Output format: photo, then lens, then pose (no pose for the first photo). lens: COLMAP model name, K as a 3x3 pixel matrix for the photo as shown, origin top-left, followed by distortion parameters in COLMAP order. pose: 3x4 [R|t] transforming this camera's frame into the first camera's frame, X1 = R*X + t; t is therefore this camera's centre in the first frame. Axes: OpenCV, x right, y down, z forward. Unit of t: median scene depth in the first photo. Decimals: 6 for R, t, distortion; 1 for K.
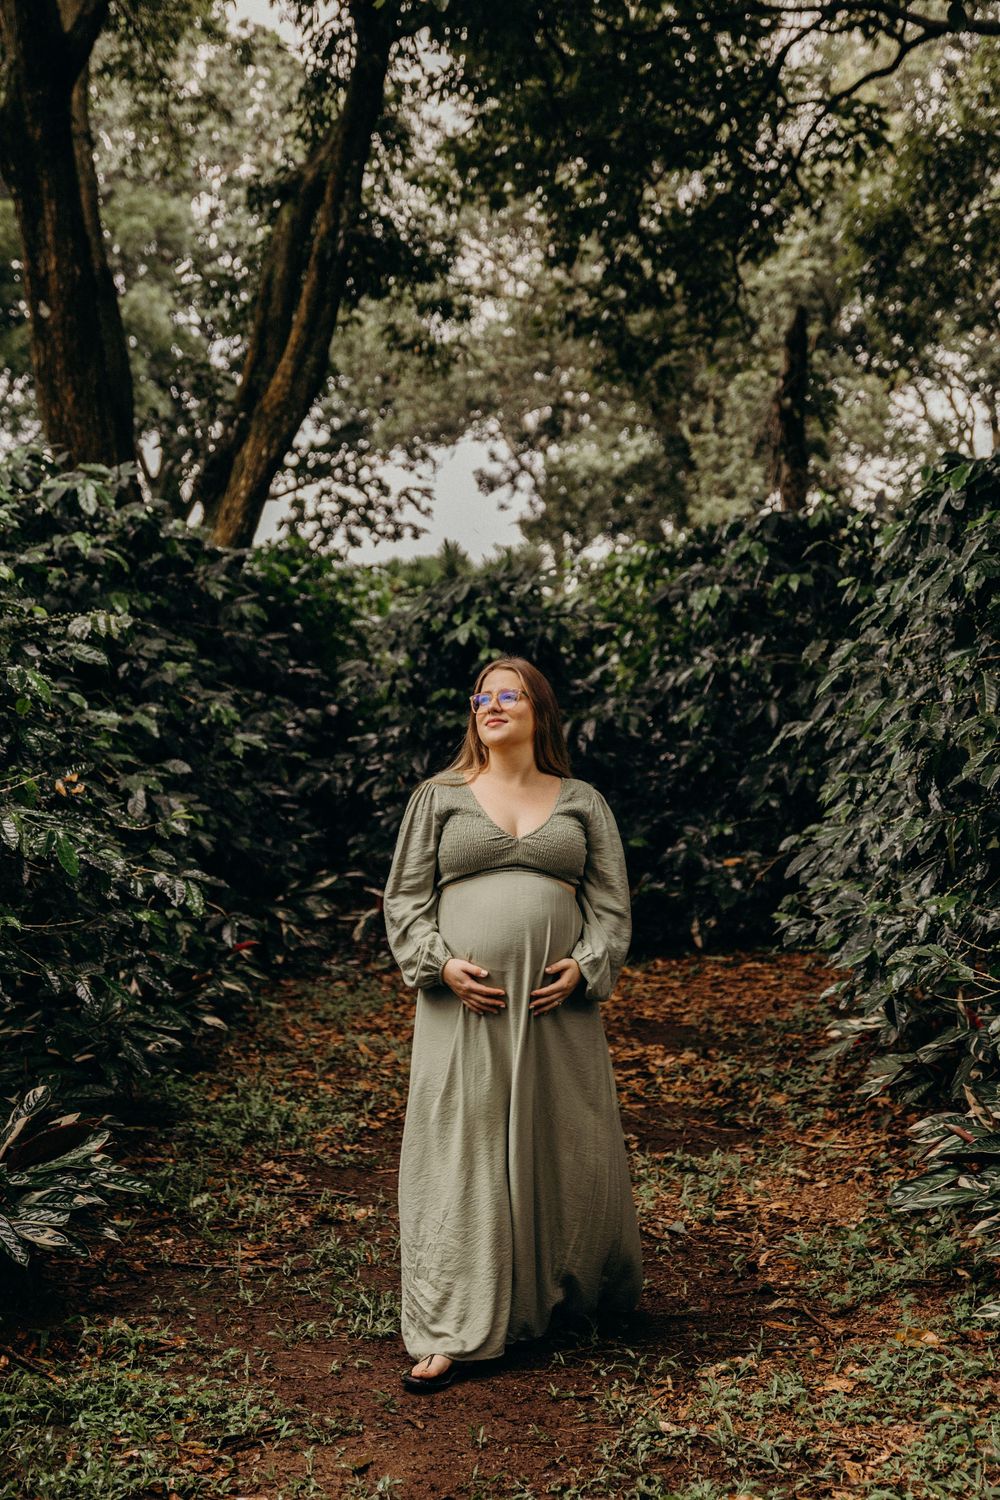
lens RADIAL K [[2226.5, 0, 484.8], [0, 2226.5, 748.6], [0, 0, 1]] dist [0.012614, -0.053032]
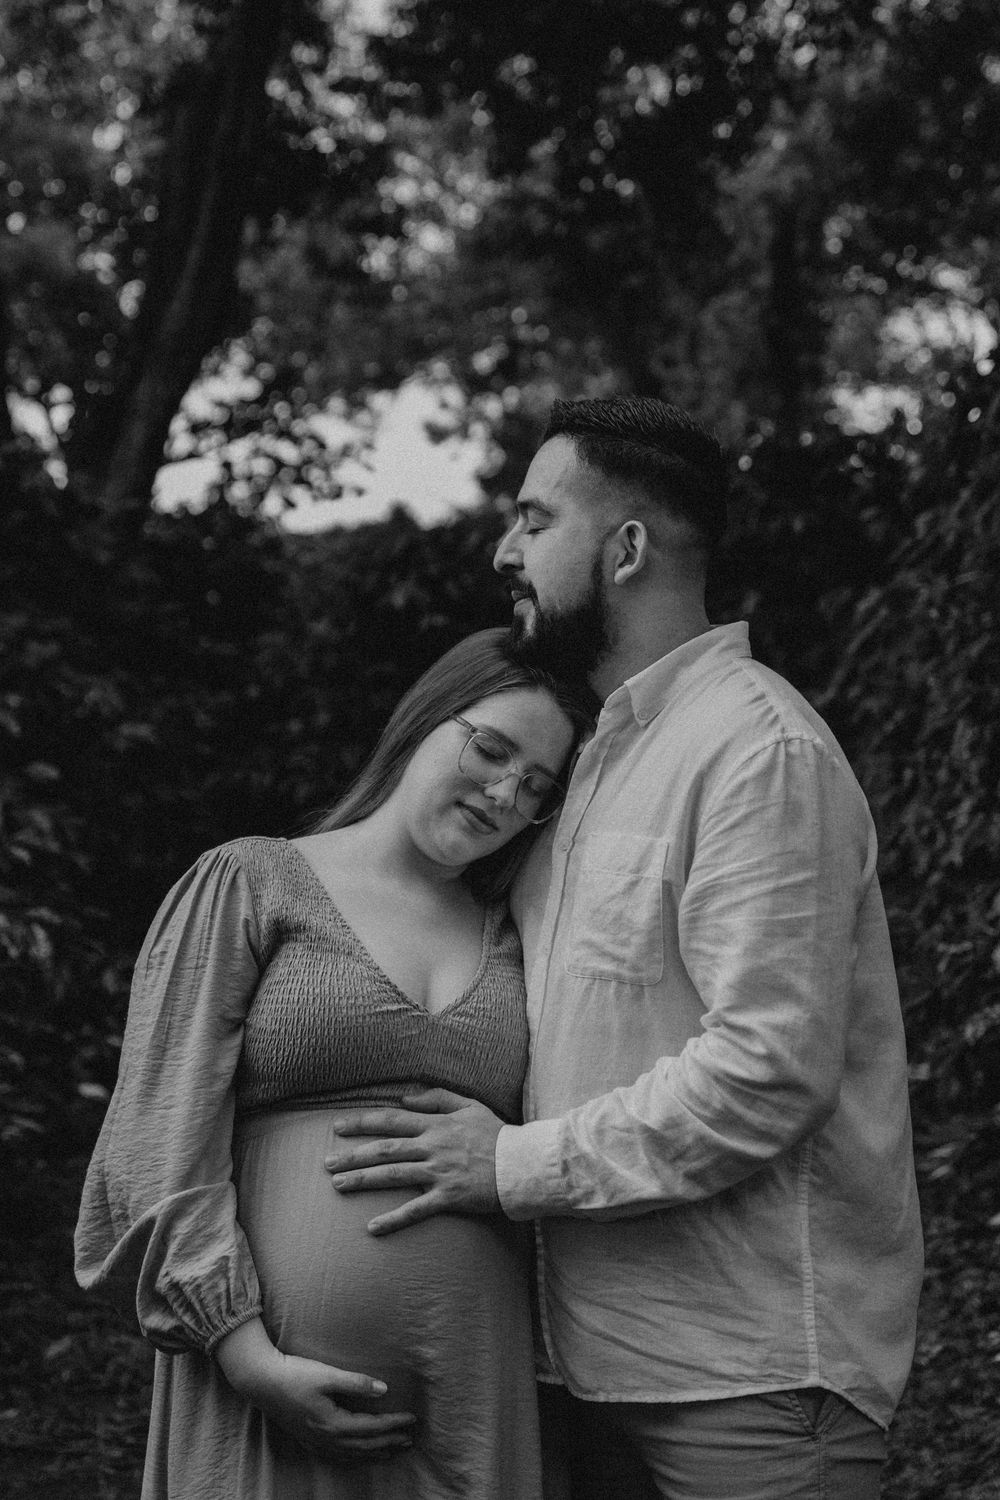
lens RADIAL K [[2353.8, 0, 502.0], [0, 2353.8, 724.9], [0, 0, 1]] dist [-0.000777, -0.020346]
pose [[0.999252, -0.032085, 0.021576, 0.005443], [0.032106, 0.999484, -0.000606, -0.001535], [-0.021546, 0.001298, 0.999767, 0.087726]]
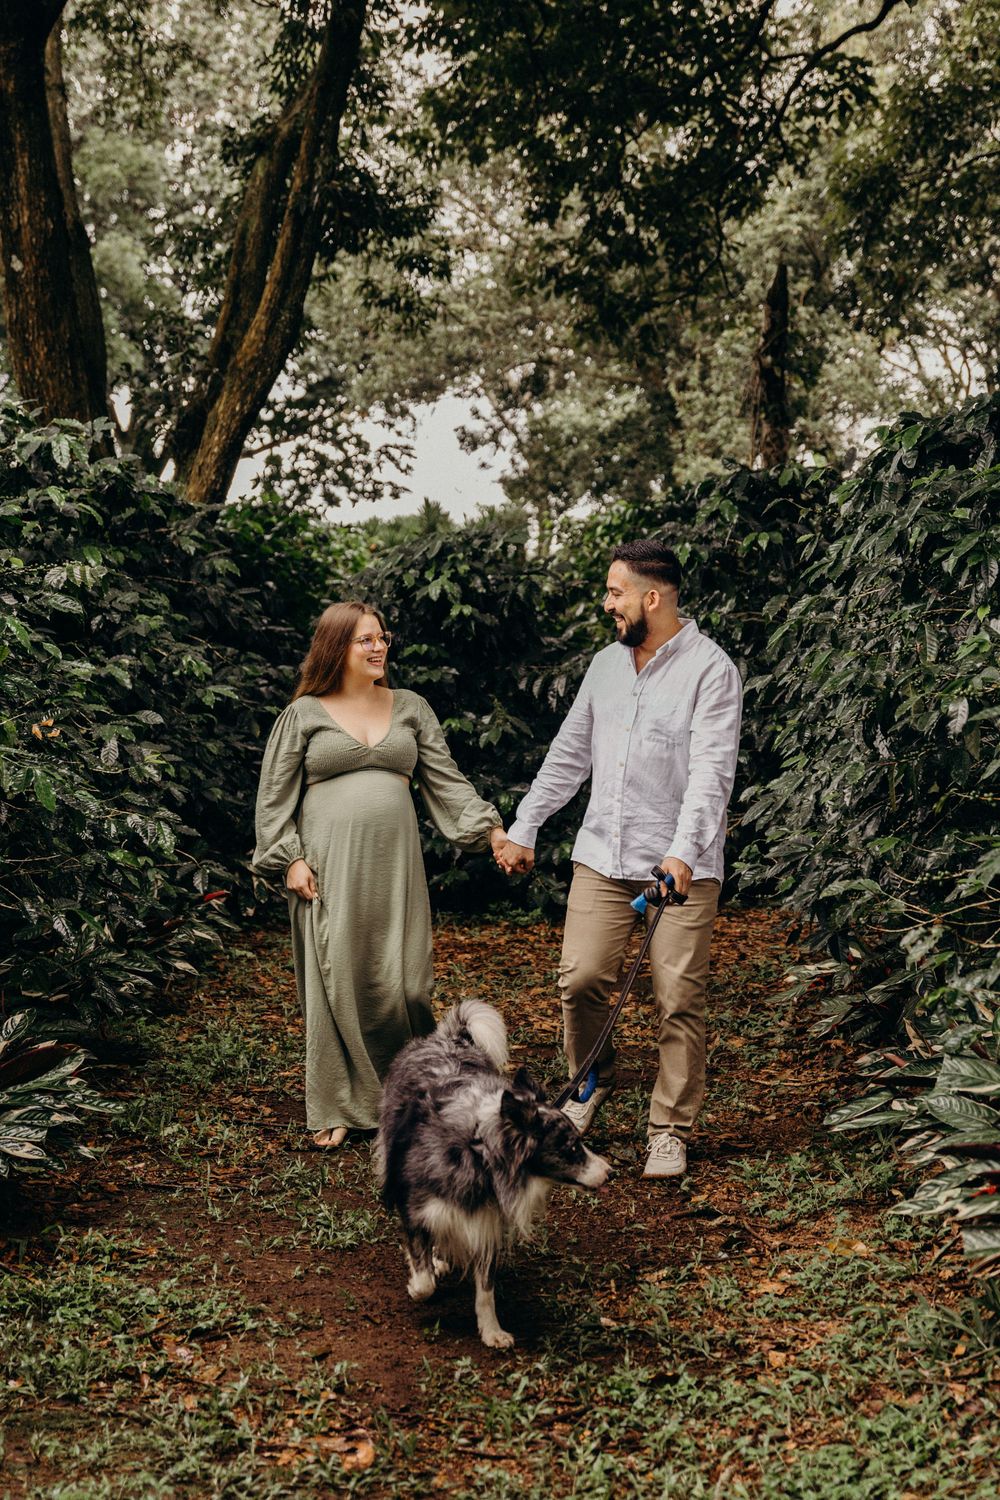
lens RADIAL K [[2353.8, 0, 502.0], [0, 2353.8, 724.9], [0, 0, 1]] dist [-0.000777, -0.020346]
pose [[0.999914, 0.004058, 0.012471, 0.005348], [-0.004073, 0.999991, 0.001181, 0.005564], [-0.012466, -0.001231, 0.999922, -0.043406]]
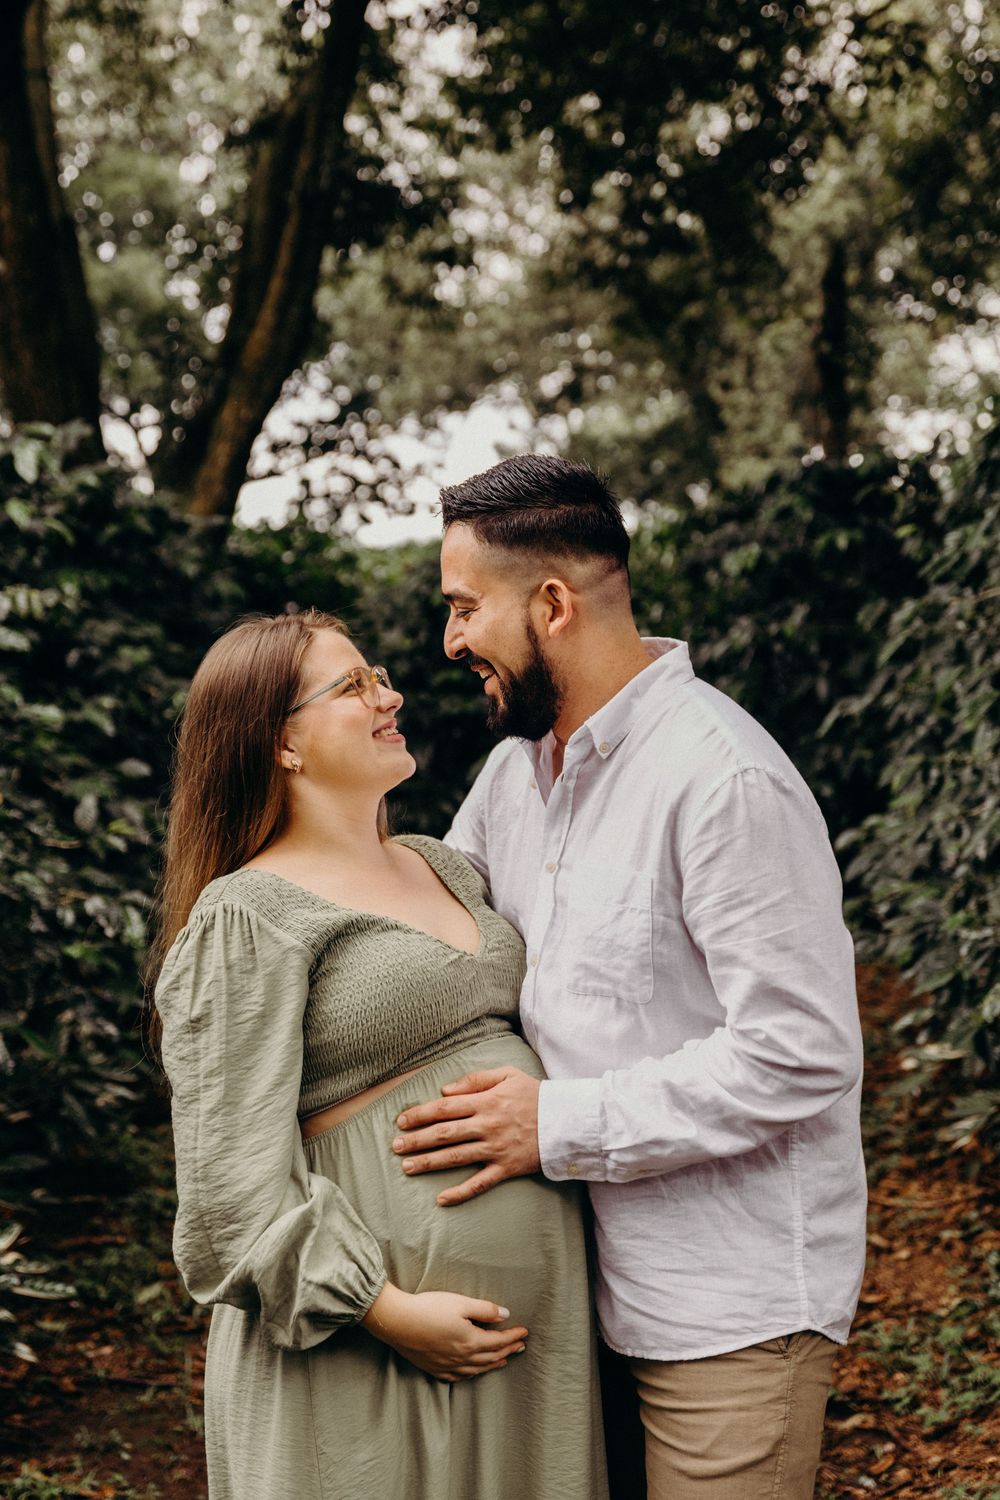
lens RADIAL K [[2277.3, 0, 501.9], [0, 2277.3, 720.5], [0, 0, 1]] dist [-0.018592, -0.040181]
pose [[0.999616, -0.026668, -0.007585, 0.006647], [0.026613, 0.999620, -0.007222, -0.000117], [0.007775, 0.007017, 0.999945, 0.069492]]
